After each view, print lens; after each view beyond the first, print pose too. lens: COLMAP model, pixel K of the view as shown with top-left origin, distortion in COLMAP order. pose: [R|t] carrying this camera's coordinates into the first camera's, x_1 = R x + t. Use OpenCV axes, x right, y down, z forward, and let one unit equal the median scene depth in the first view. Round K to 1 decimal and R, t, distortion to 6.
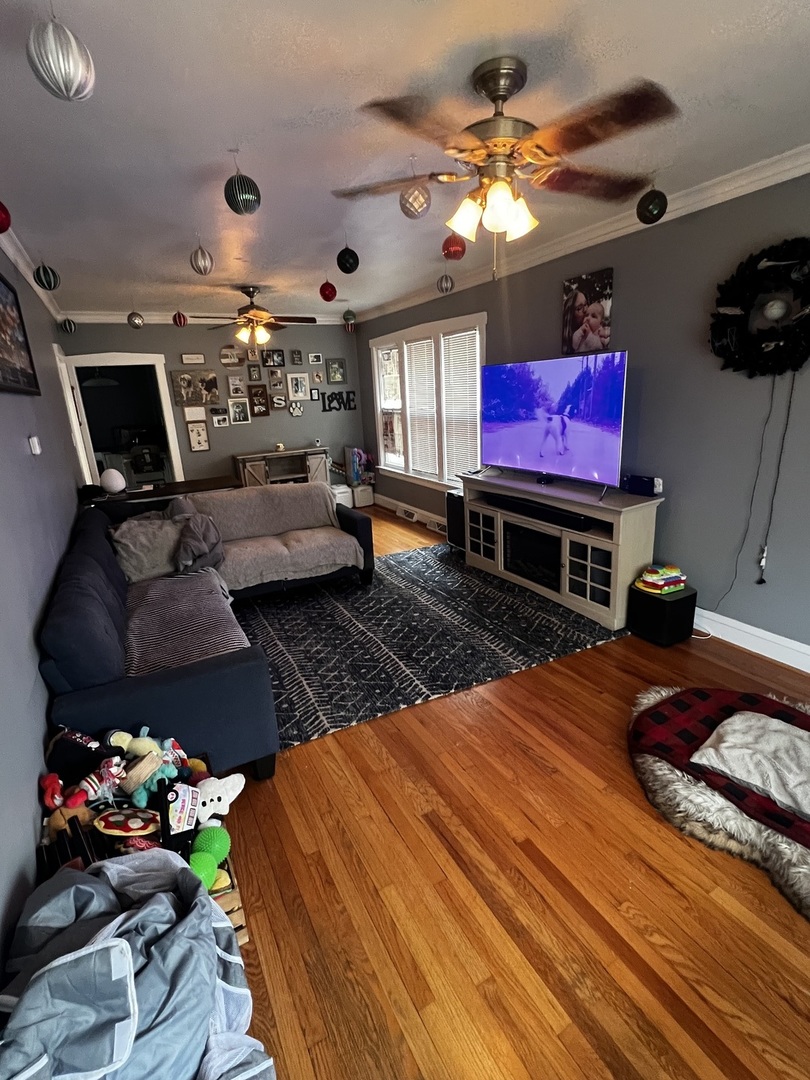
lens RADIAL K [[508.6, 0, 407.2], [0, 508.6, 537.1], [0, 0, 1]] dist [0.001471, -0.000023]
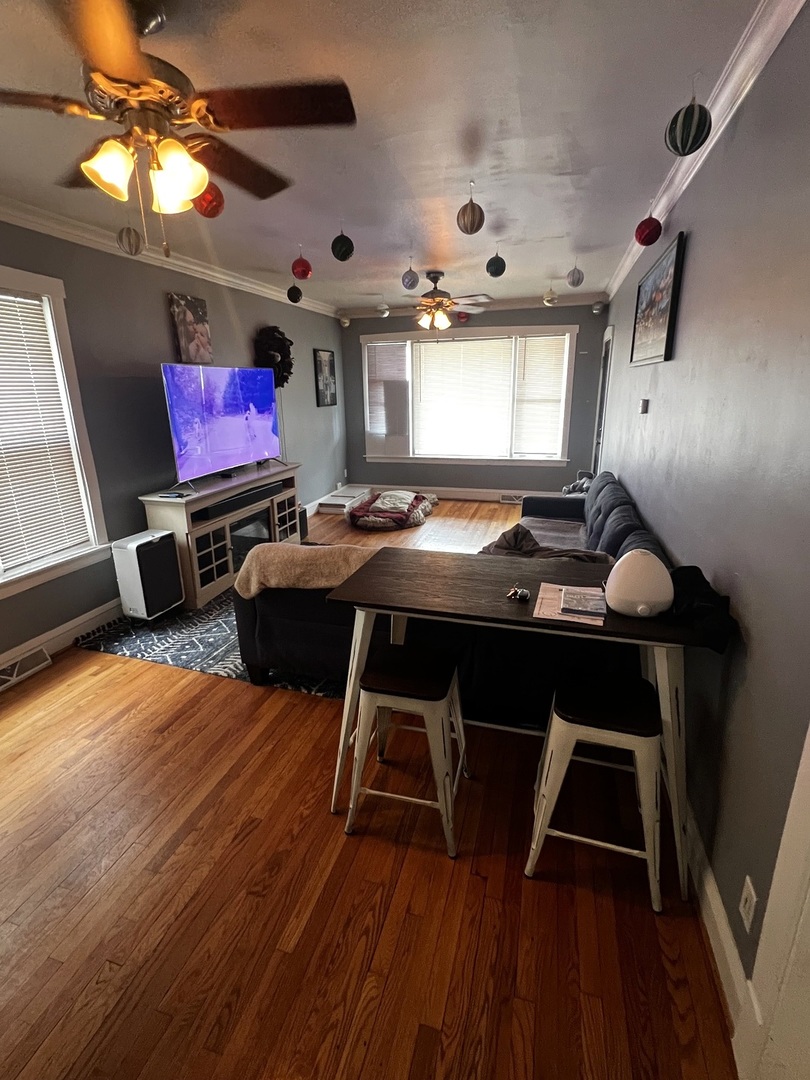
lens RADIAL K [[508.6, 0, 404.2], [0, 508.6, 540.5], [0, 0, 1]] dist [0.001471, -0.000023]
pose [[-0.707872, -0.136617, 0.693003, -0.854015], [0.256674, 0.864295, 0.432566, -0.397532], [-0.658054, 0.484077, -0.576744, 1.566551]]
